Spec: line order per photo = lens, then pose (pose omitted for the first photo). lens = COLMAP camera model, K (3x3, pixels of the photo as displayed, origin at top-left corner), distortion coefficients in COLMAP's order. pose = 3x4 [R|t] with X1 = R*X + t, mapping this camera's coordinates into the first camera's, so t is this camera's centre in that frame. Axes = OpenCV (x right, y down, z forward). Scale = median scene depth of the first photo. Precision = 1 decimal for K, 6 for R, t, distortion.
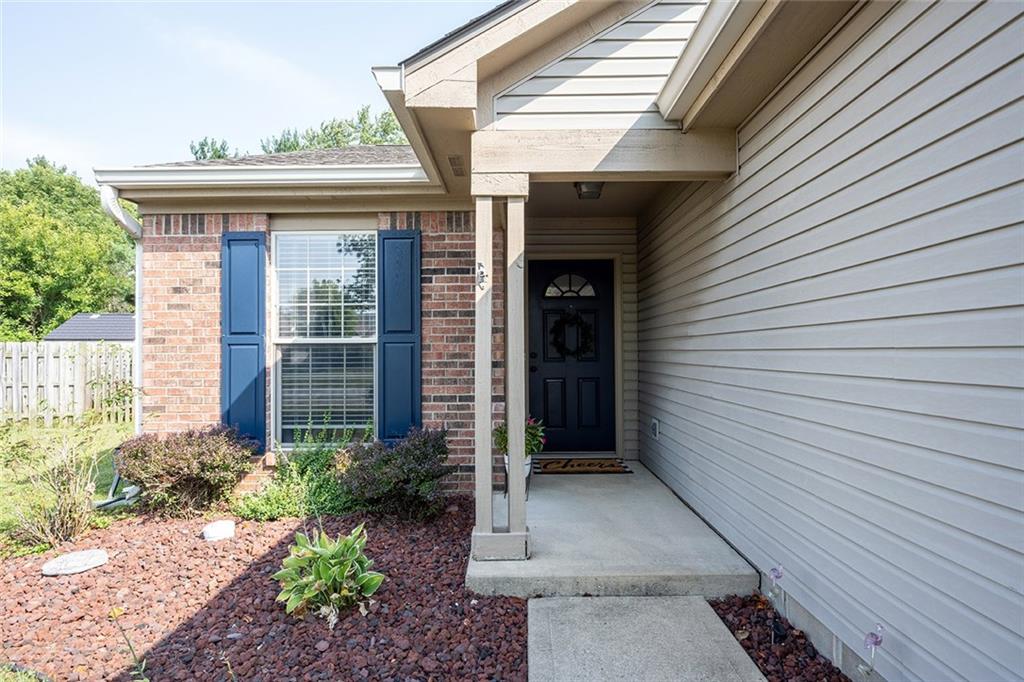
lens RADIAL K [[538.7, 0, 510.2], [0, 538.7, 339.2], [0, 0, 1]] dist [0.004077, -0.000825]
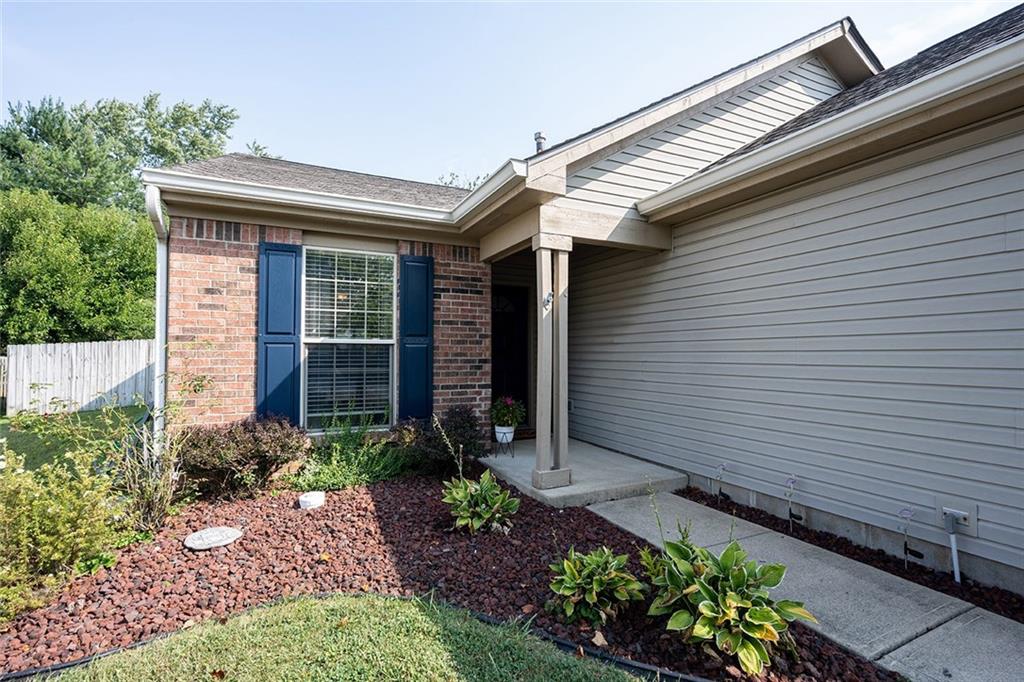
lens RADIAL K [[467.7, 0, 510.0], [0, 467.7, 340.8], [0, 0, 1]] dist [-0.000515, 0.000572]
pose [[0.897670, 0.020522, 0.440191, -0.491126], [-0.017640, 0.999788, -0.010638, 0.006625], [-0.440316, 0.001784, 0.897841, -0.091223]]
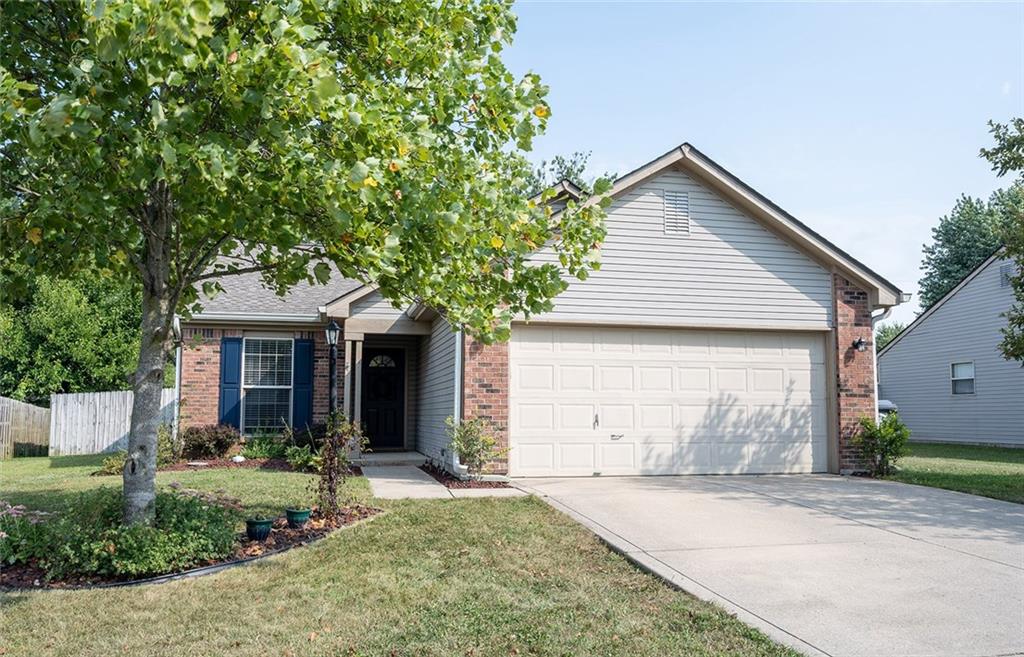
lens RADIAL K [[819.4, 0, 512.2], [0, 819.4, 339.2], [0, 0, 1]] dist [0.001595, 0.004222]
pose [[0.972699, 0.029549, 0.230184, -0.148854], [-0.013448, 0.997371, -0.071205, 0.032782], [-0.231682, 0.066166, 0.970539, -2.549854]]
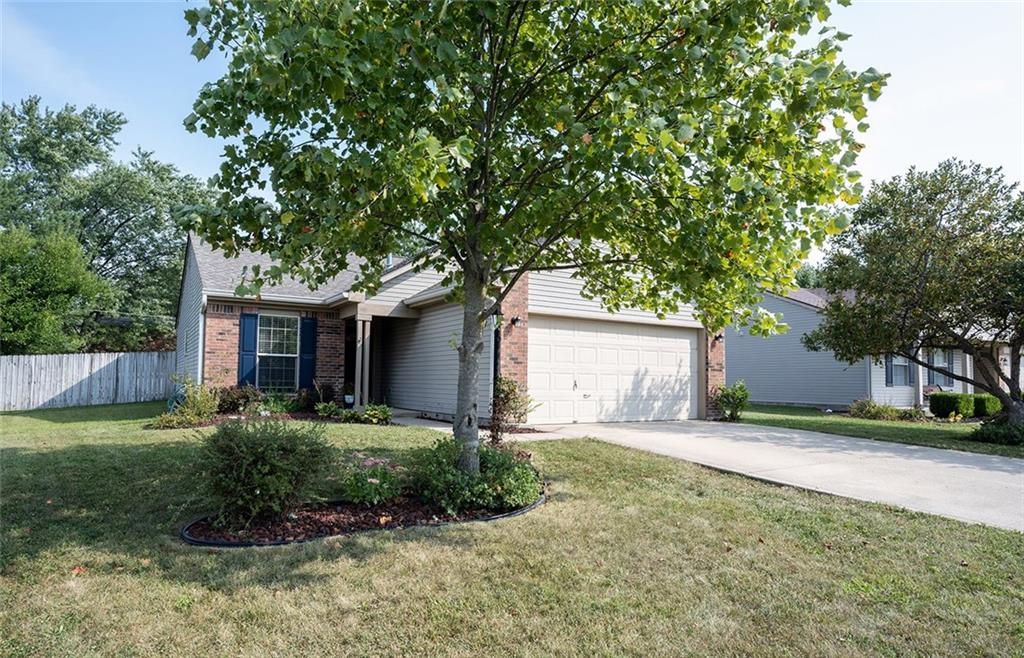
lens RADIAL K [[585.2, 0, 502.1], [0, 585.2, 354.6], [0, 0, 1]] dist [0.015640, 0.001284]
pose [[0.846139, 0.041277, 0.531362, -0.976519], [-0.030814, 0.999117, -0.028546, 0.050568], [-0.532071, 0.007781, 0.846664, -2.147470]]
